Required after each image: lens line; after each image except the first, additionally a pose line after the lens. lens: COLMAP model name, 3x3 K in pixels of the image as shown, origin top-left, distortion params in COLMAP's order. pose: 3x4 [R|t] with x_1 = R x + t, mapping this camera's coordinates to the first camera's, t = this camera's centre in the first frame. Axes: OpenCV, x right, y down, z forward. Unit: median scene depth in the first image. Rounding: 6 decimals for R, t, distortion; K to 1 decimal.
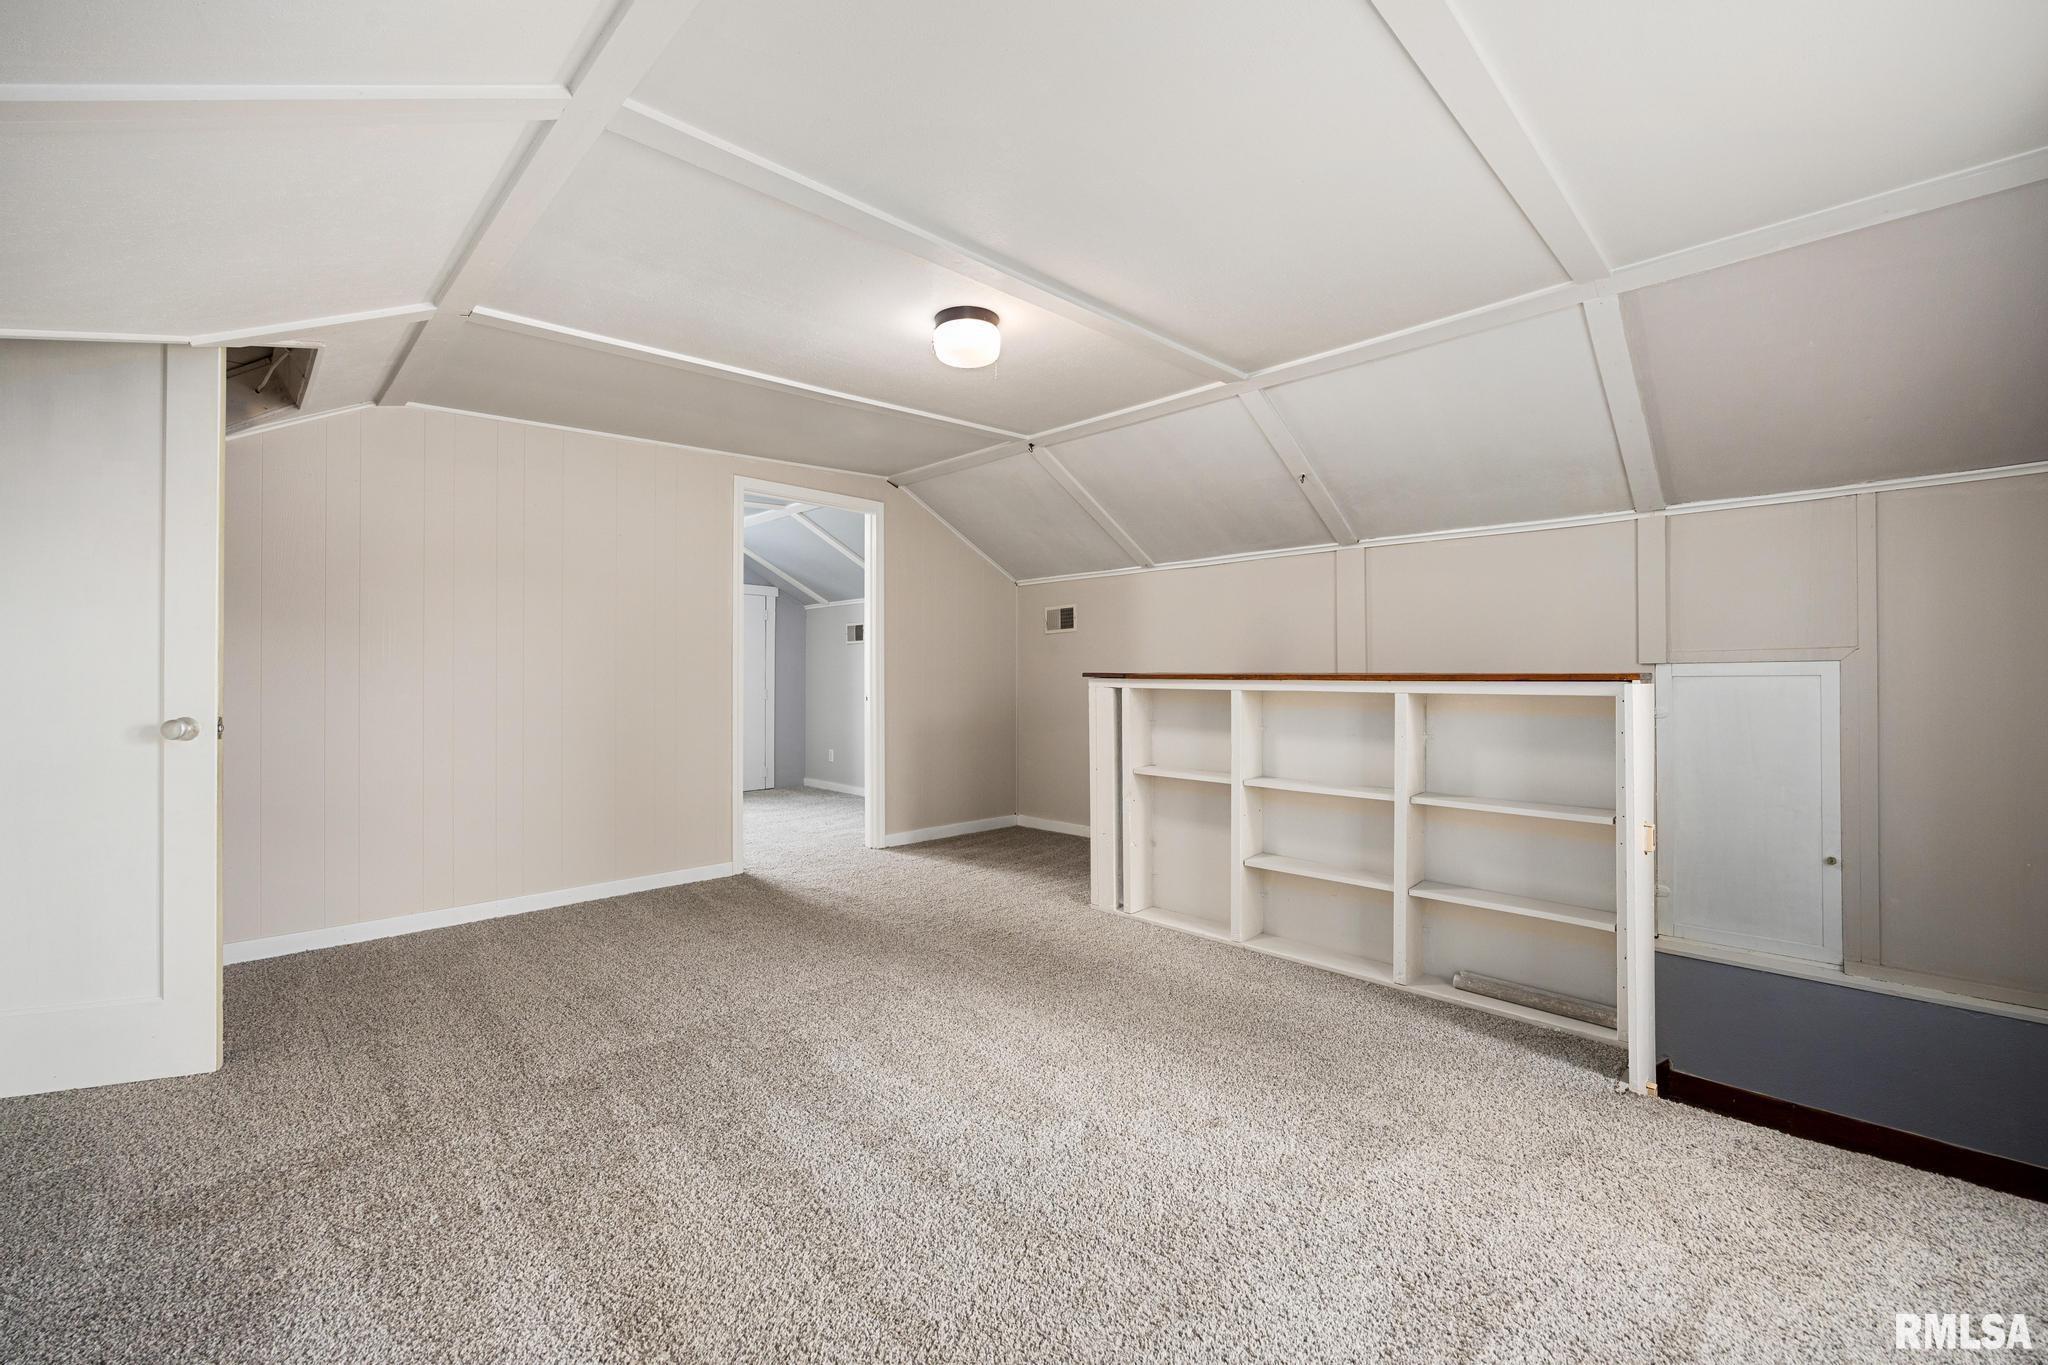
lens RADIAL K [[809.2, 0, 1044.1], [0, 809.2, 675.6], [0, 0, 1]] dist [-0.007452, 0.000041]
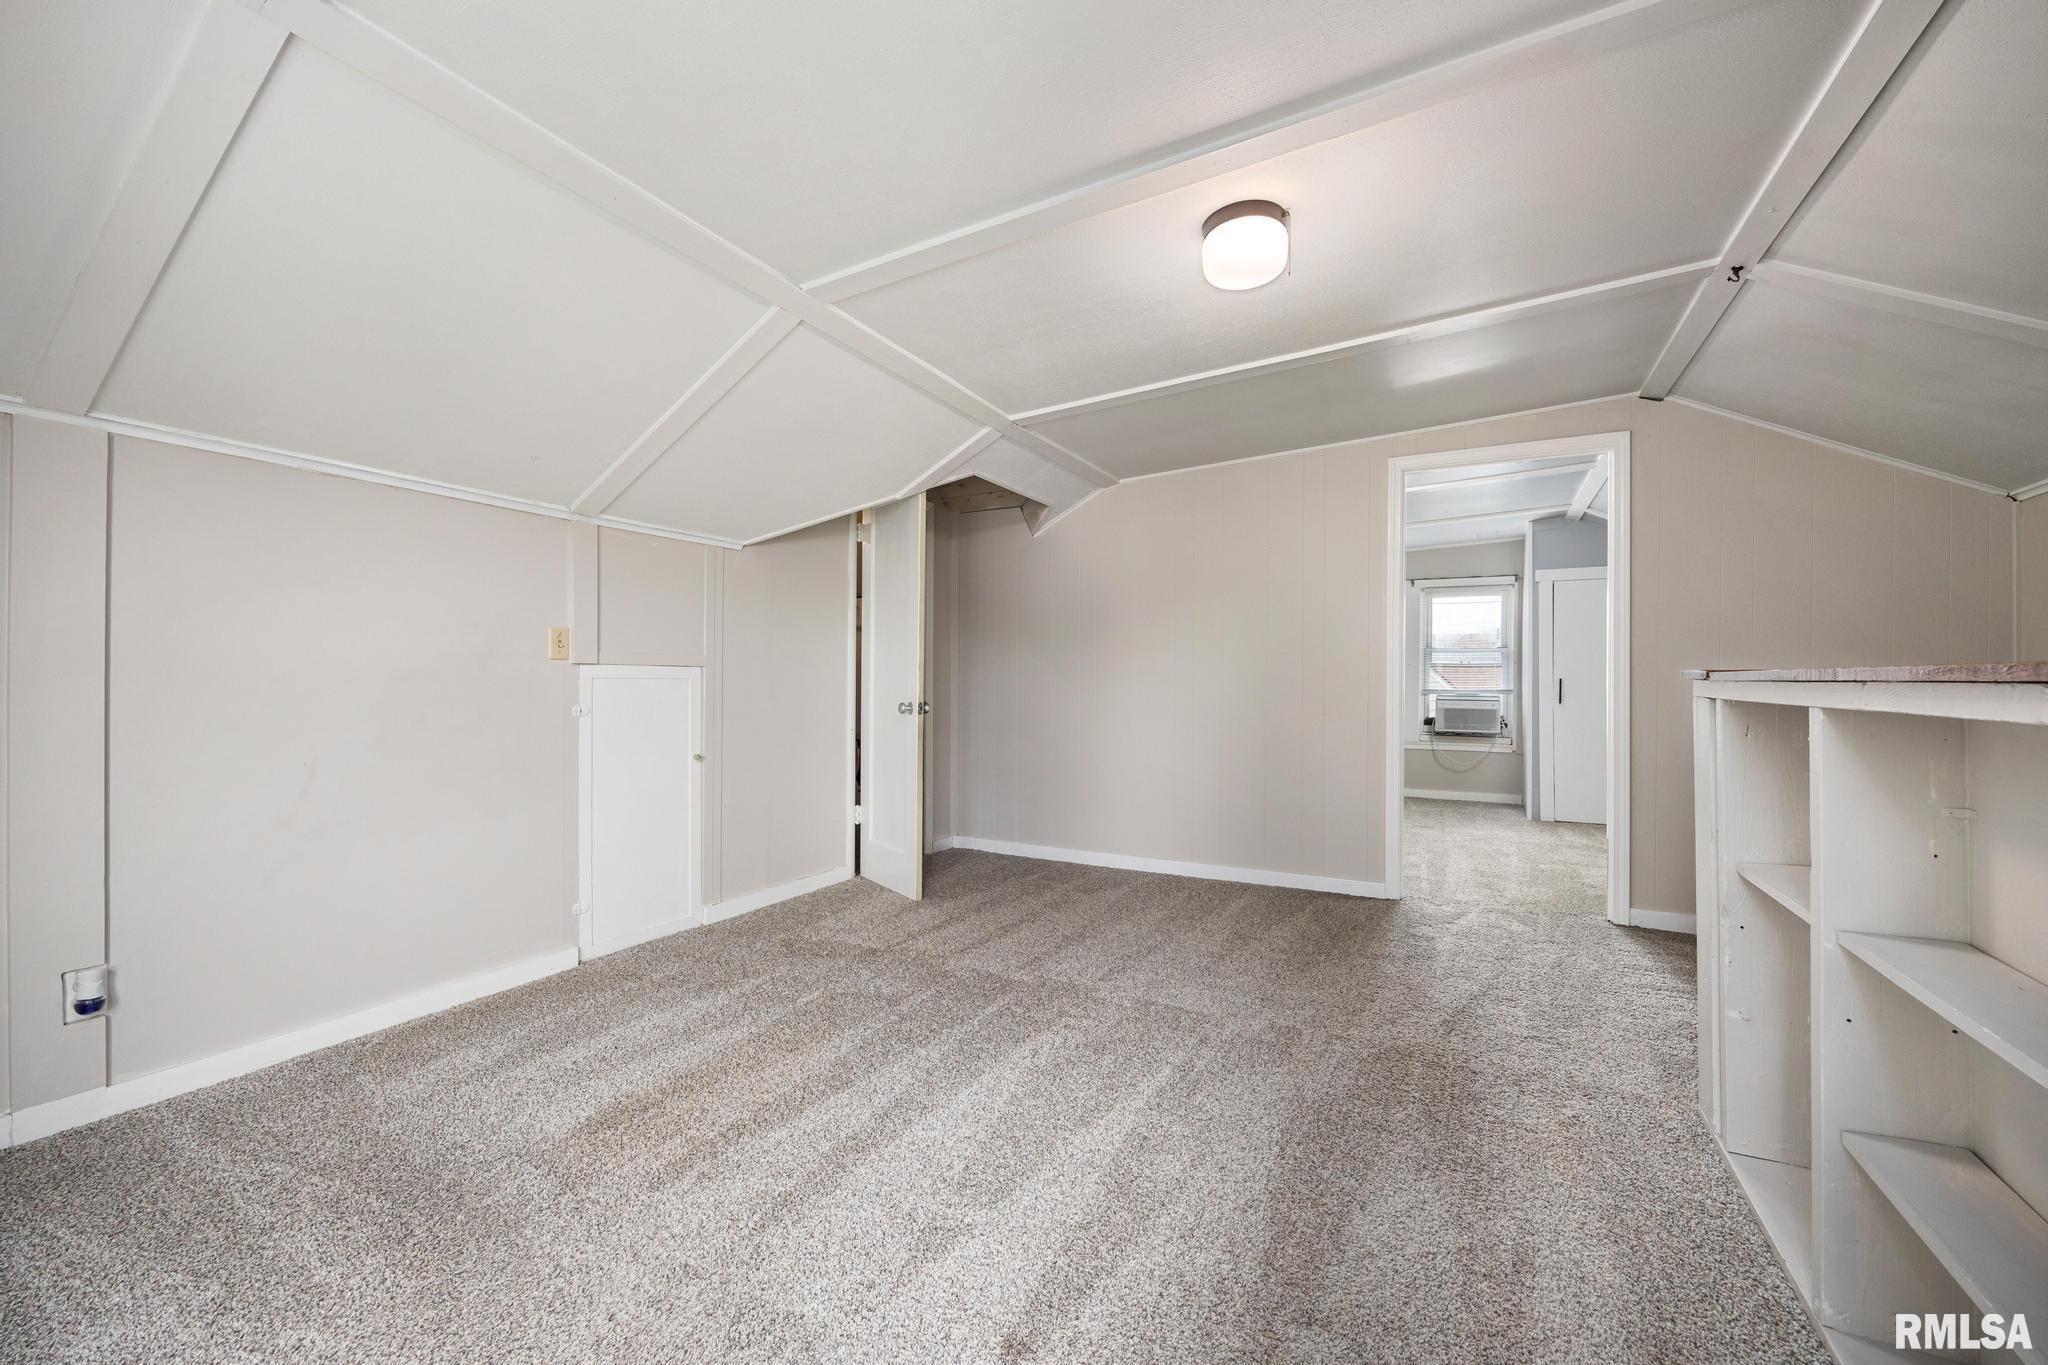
lens RADIAL K [[809.2, 0, 1044.1], [0, 809.2, 675.6], [0, 0, 1]] dist [-0.007452, 0.000041]
pose [[0.284665, -0.011906, -0.958553, 0.591003], [-0.000282, 0.999922, -0.012504, 0.011895], [0.958627, 0.003830, 0.284639, 0.582473]]
